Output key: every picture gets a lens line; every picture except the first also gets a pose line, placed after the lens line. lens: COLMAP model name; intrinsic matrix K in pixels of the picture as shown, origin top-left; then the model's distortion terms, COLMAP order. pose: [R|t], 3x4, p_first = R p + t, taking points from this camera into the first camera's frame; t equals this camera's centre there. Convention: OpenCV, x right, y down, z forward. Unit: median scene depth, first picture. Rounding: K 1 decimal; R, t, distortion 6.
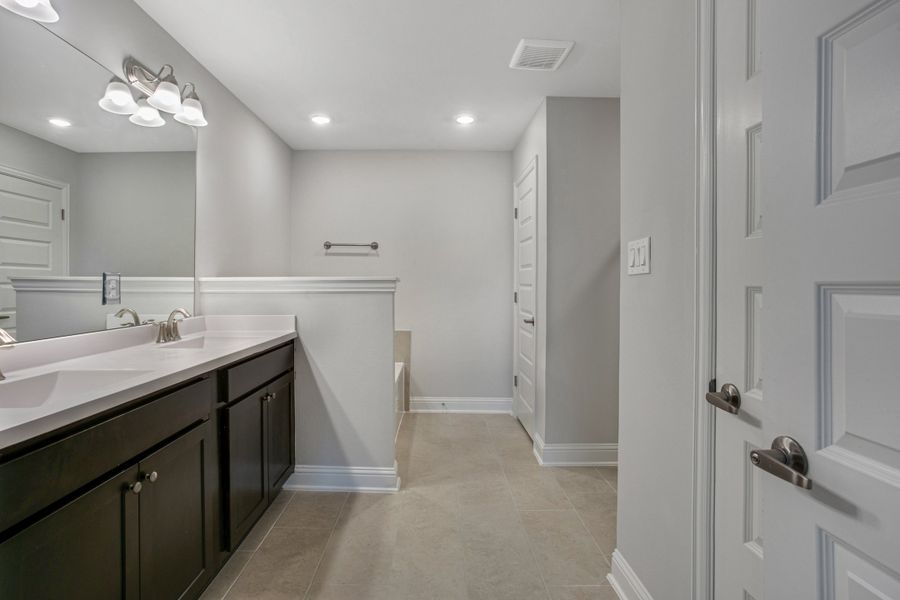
lens RADIAL K [[455.8, 0, 438.9], [0, 455.8, 297.6], [0, 0, 1]] dist [-0.069235, 0.034490]
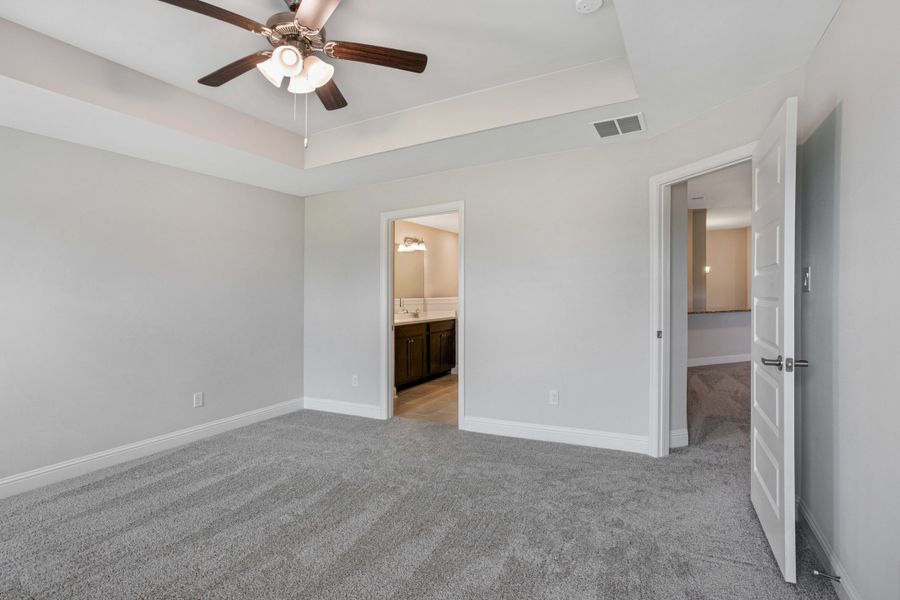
lens RADIAL K [[455.8, 0, 438.9], [0, 455.8, 297.6], [0, 0, 1]] dist [-0.069235, 0.034490]
pose [[0.873753, -0.010821, -0.486250, 1.254864], [0.003248, 0.999860, -0.016414, 0.000541], [0.486359, 0.012763, 0.873666, -1.980042]]
